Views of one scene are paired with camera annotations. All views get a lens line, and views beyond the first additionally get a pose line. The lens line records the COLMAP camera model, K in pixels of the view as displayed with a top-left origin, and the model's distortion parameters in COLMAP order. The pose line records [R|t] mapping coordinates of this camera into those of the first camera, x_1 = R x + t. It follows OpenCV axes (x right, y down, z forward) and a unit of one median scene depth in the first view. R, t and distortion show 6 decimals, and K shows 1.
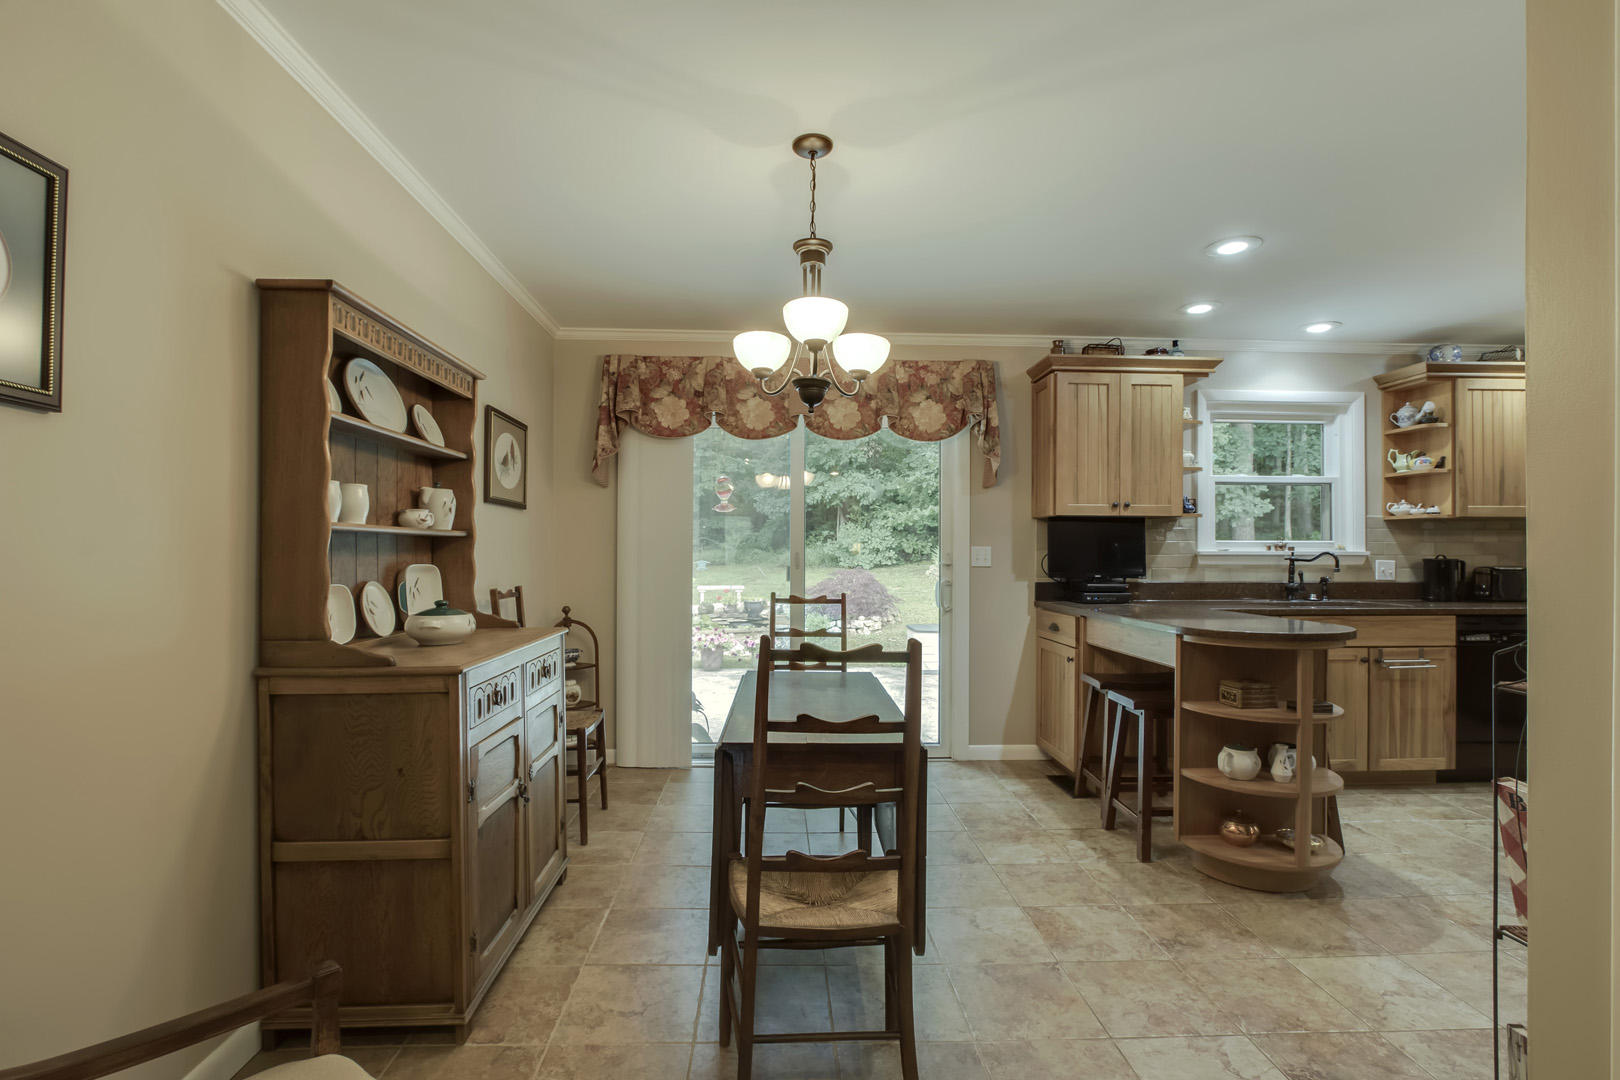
lens RADIAL K [[747.4, 0, 803.6], [0, 747.4, 550.7], [0, 0, 1]] dist [-0.016368, 0.005129]
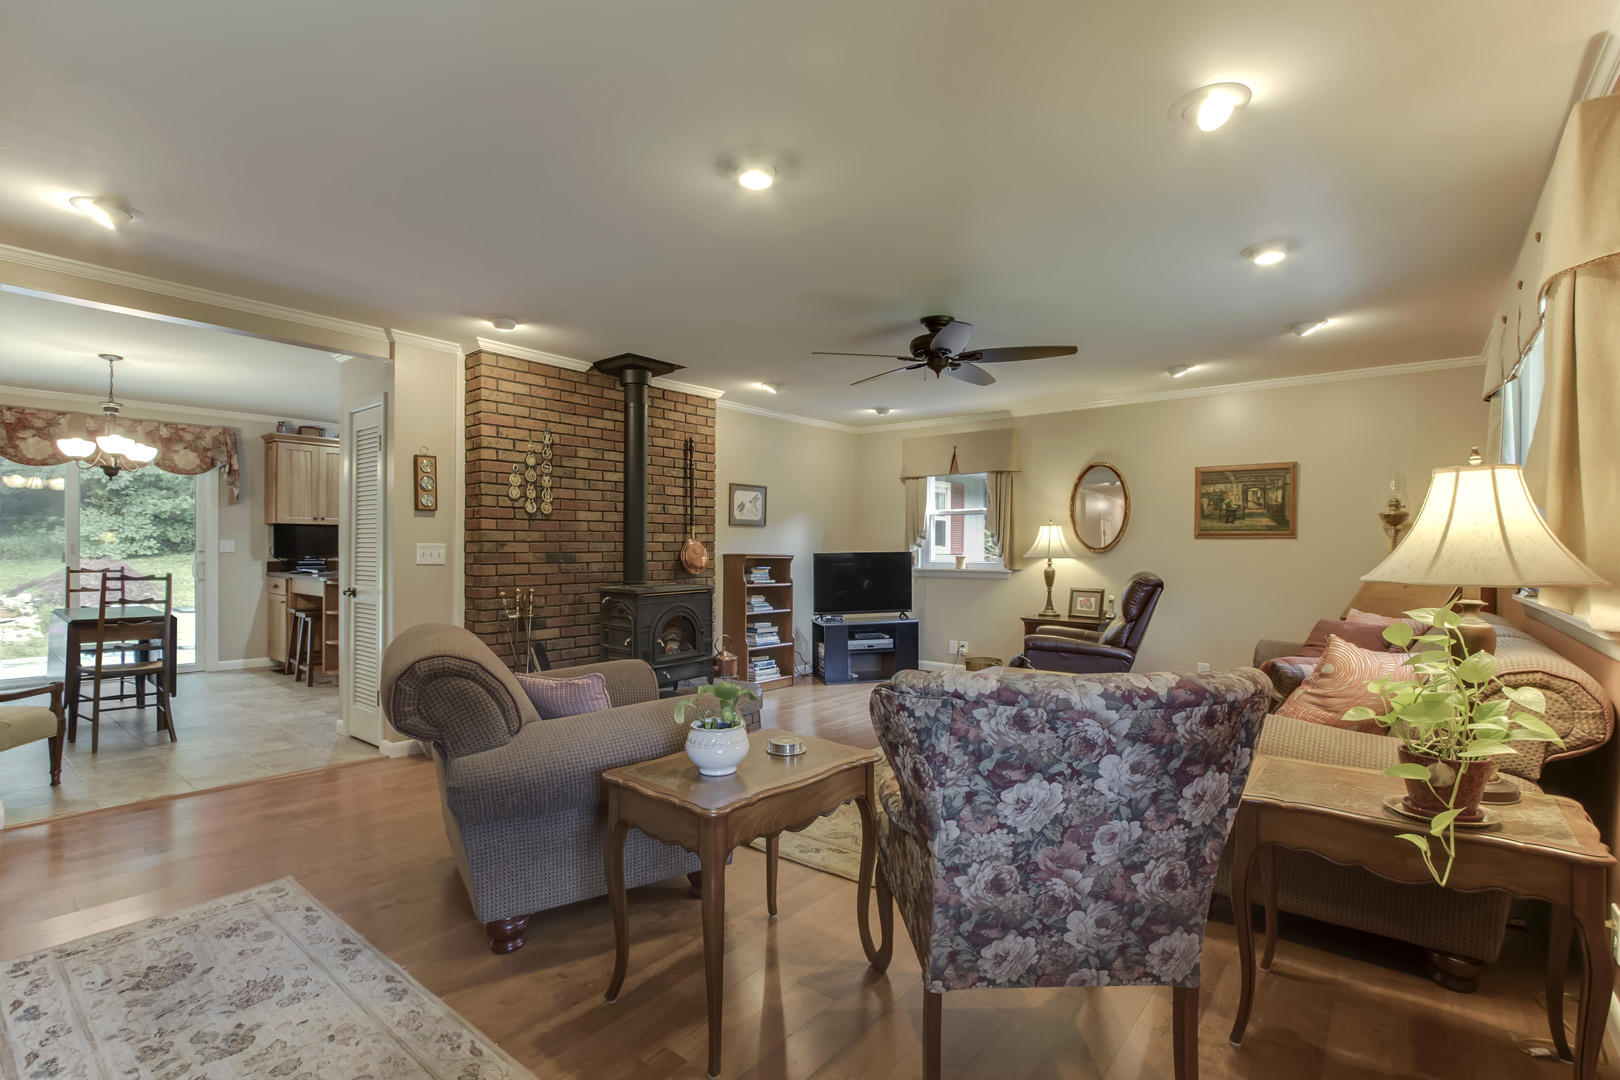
lens RADIAL K [[747.4, 0, 804.3], [0, 747.4, 552.4], [0, 0, 1]] dist [-0.016368, 0.005129]
pose [[0.666615, -0.003822, 0.745392, -0.153538], [-0.007620, 0.999900, 0.011942, -0.008959], [-0.745363, -0.013640, 0.666519, -1.205200]]
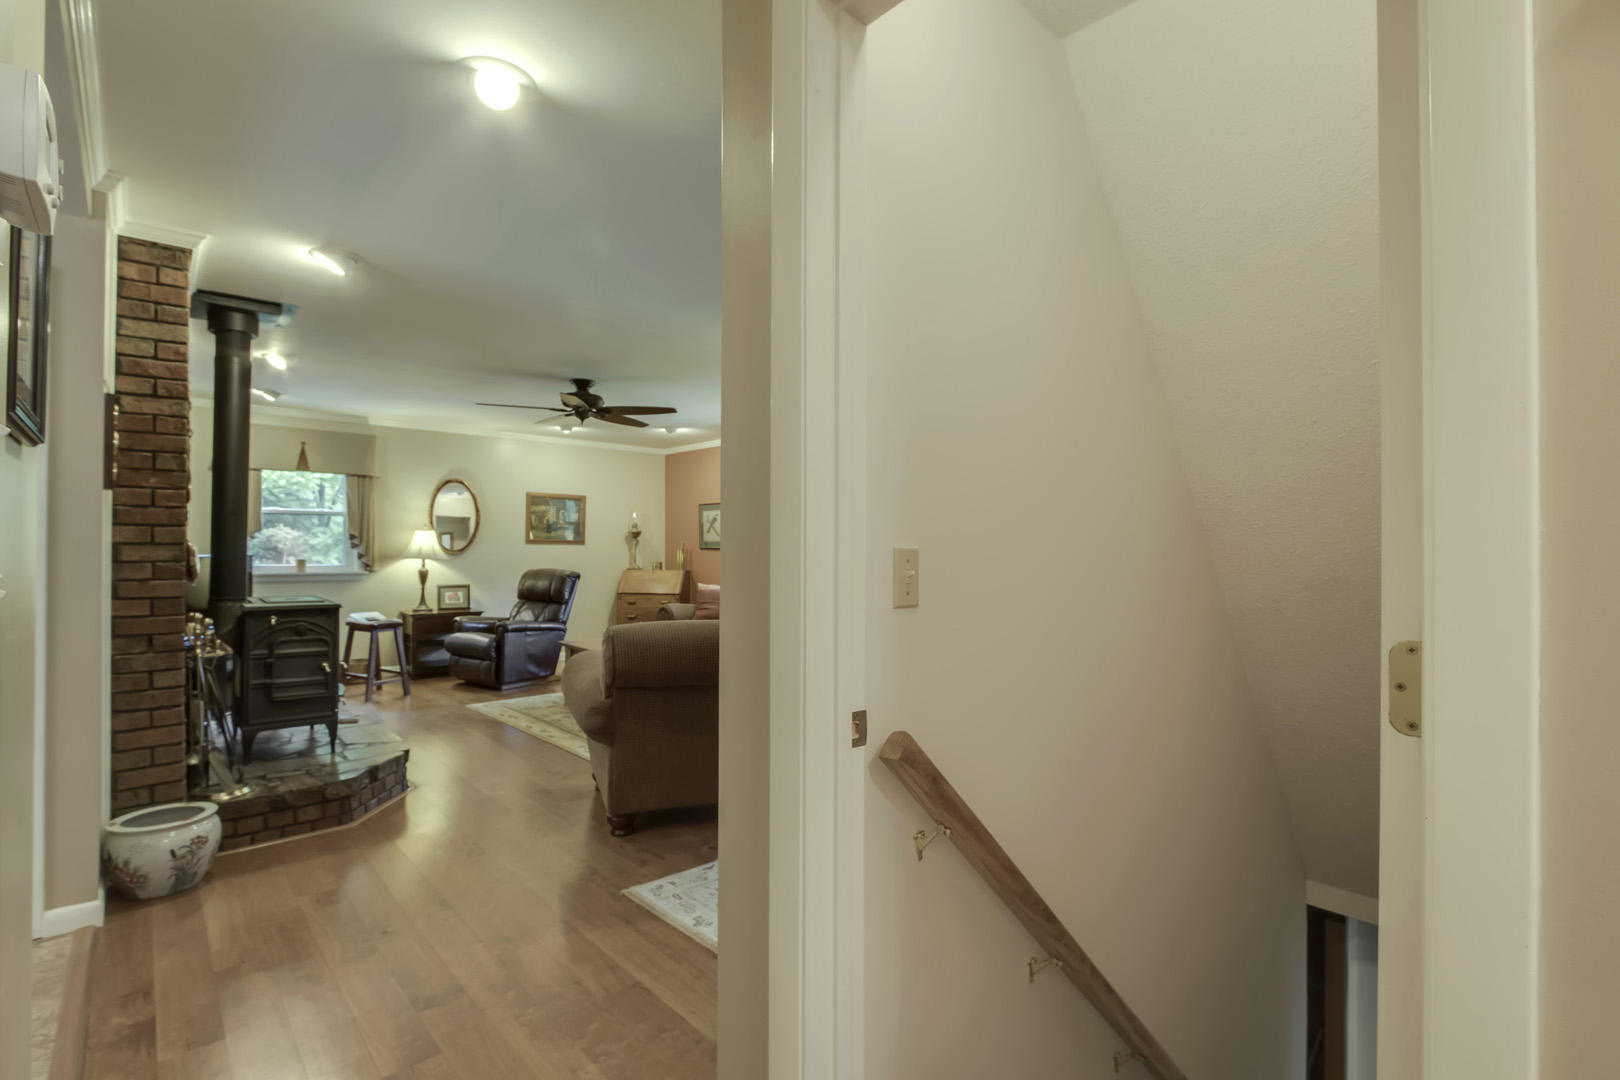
lens RADIAL K [[747.4, 0, 804.3], [0, 747.4, 547.9], [0, 0, 1]] dist [-0.016368, 0.005129]
pose [[-0.634740, -0.001237, 0.772725, -0.615917], [-0.012350, 0.999887, -0.008545, -0.005217], [-0.772627, -0.014967, -0.634684, -0.015382]]
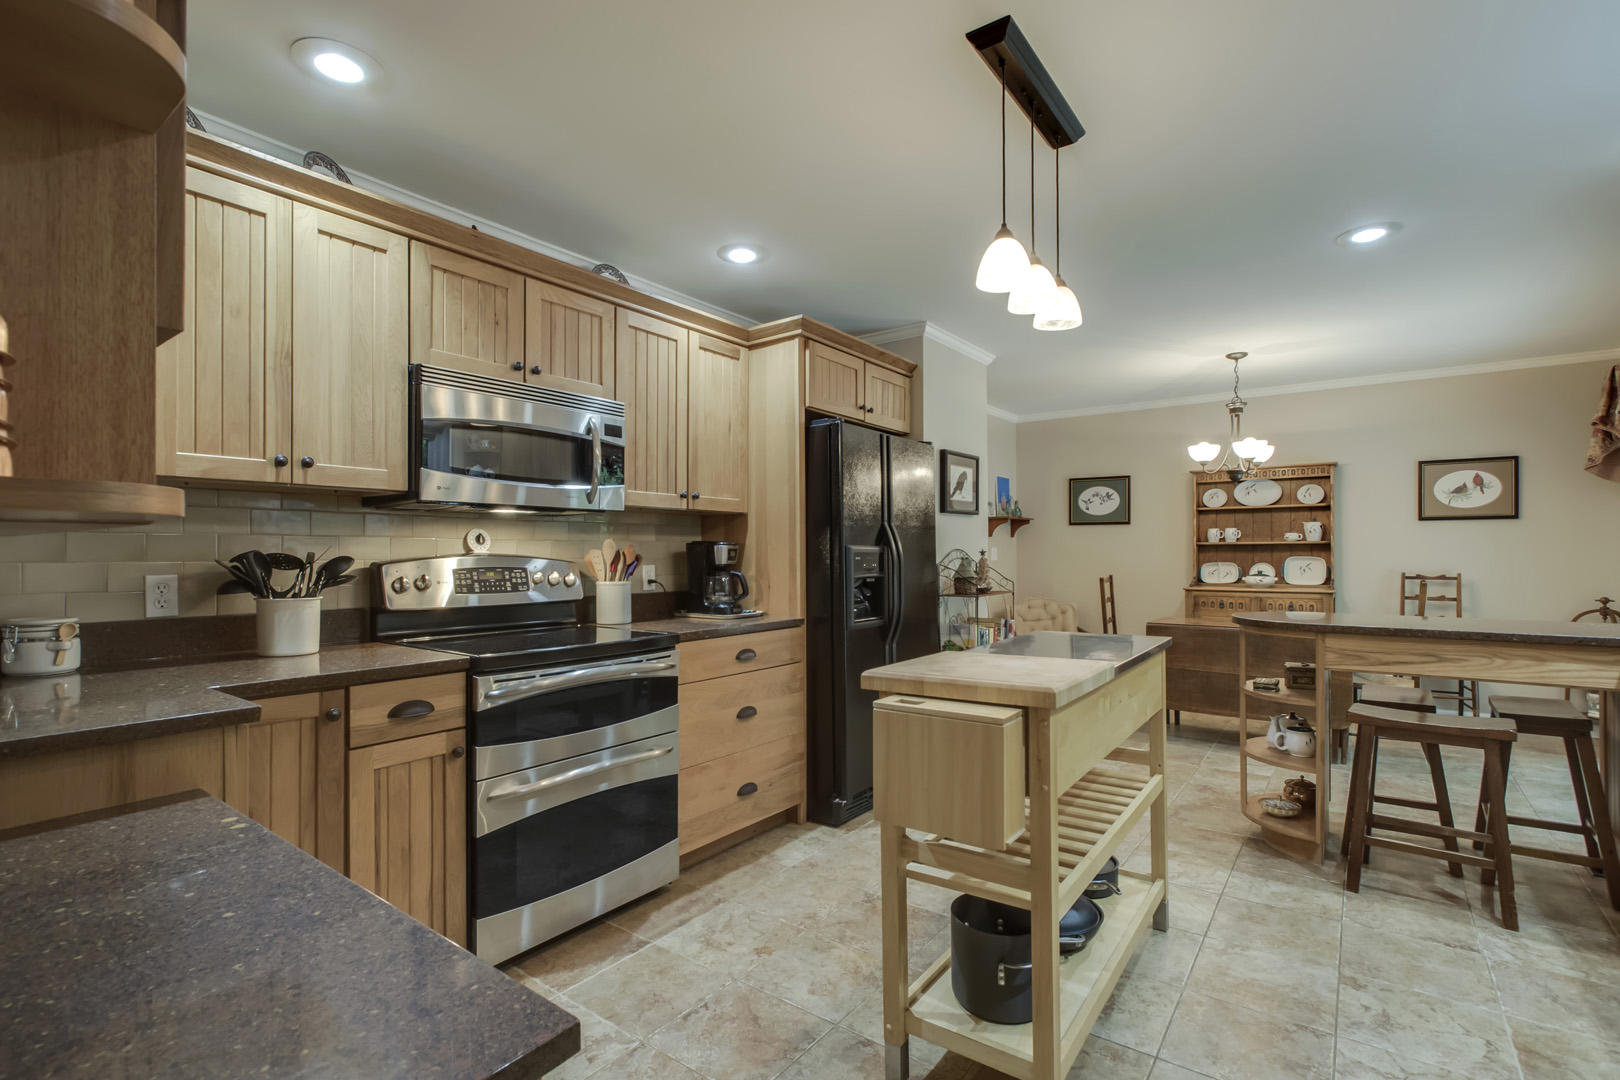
lens RADIAL K [[747.4, 0, 803.8], [0, 747.4, 548.8], [0, 0, 1]] dist [-0.016368, 0.005129]
pose [[-0.637279, -0.002911, -0.770628, 1.461747], [0.004113, 0.999966, -0.007178, 0.003505], [0.770622, -0.007744, -0.637245, 0.853584]]
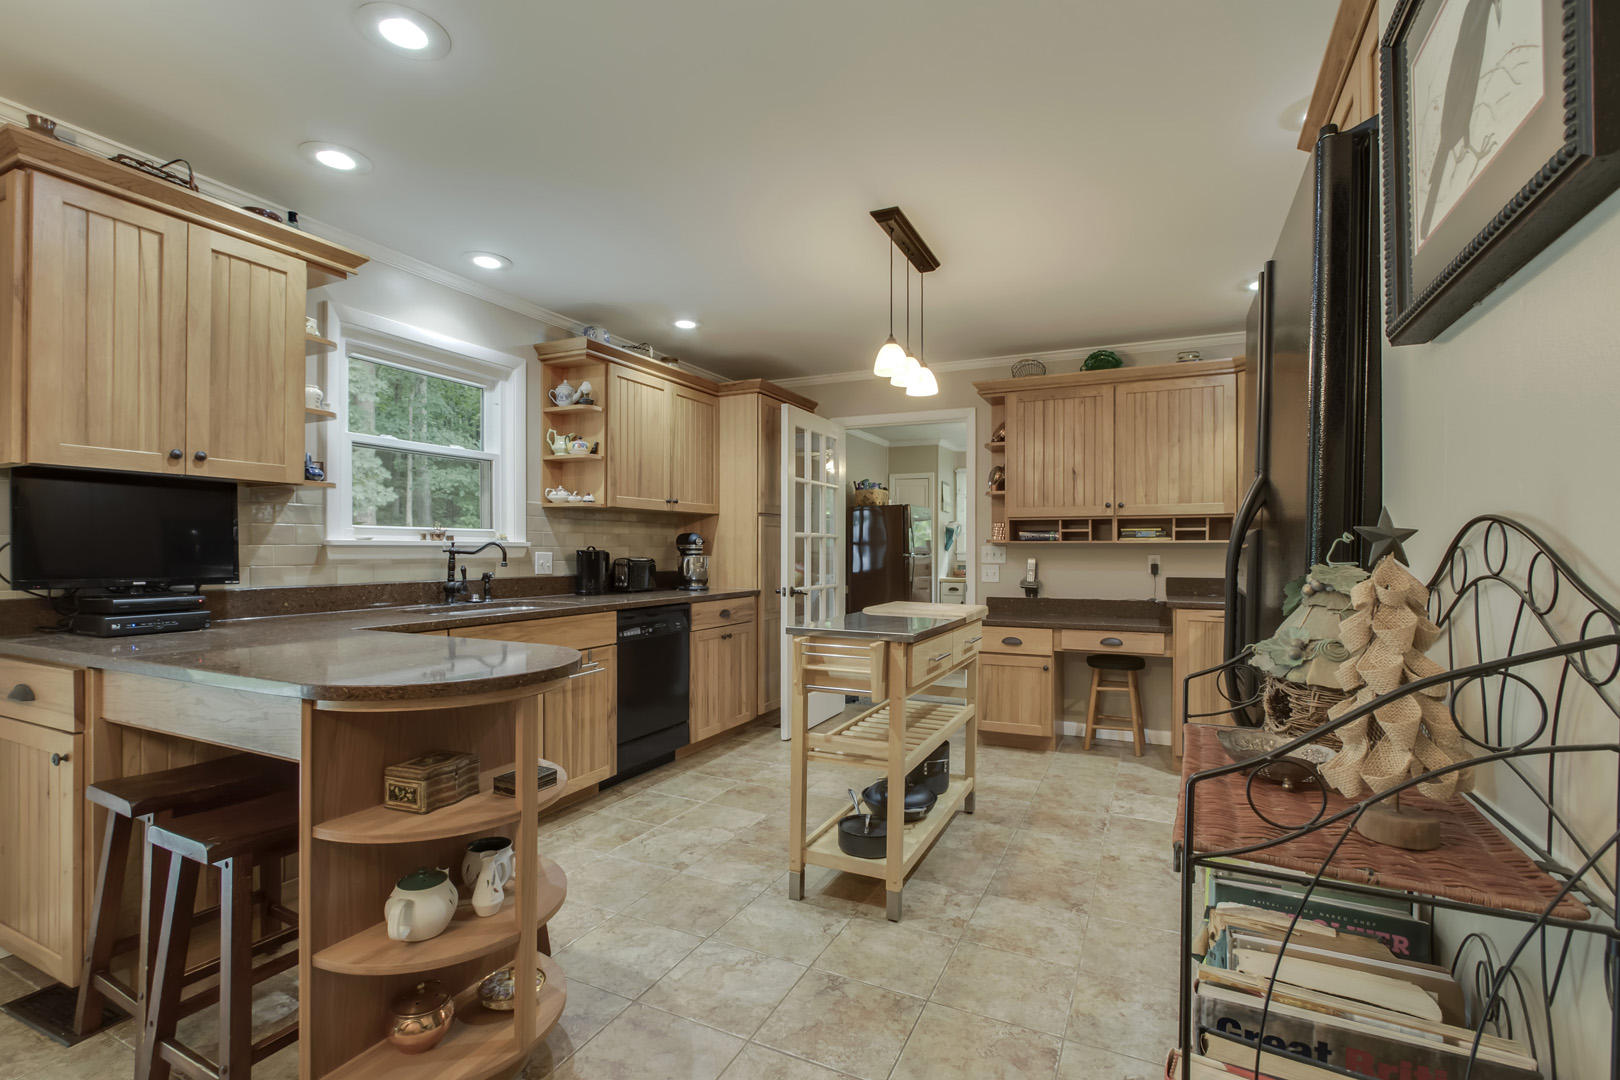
lens RADIAL K [[747.4, 0, 805.2], [0, 747.4, 551.8], [0, 0, 1]] dist [-0.016368, 0.005129]
pose [[0.473419, -0.004502, 0.880826, 0.165518], [-0.005460, 0.999953, 0.008046, 0.004274], [-0.880820, -0.008618, 0.473372, 0.349019]]
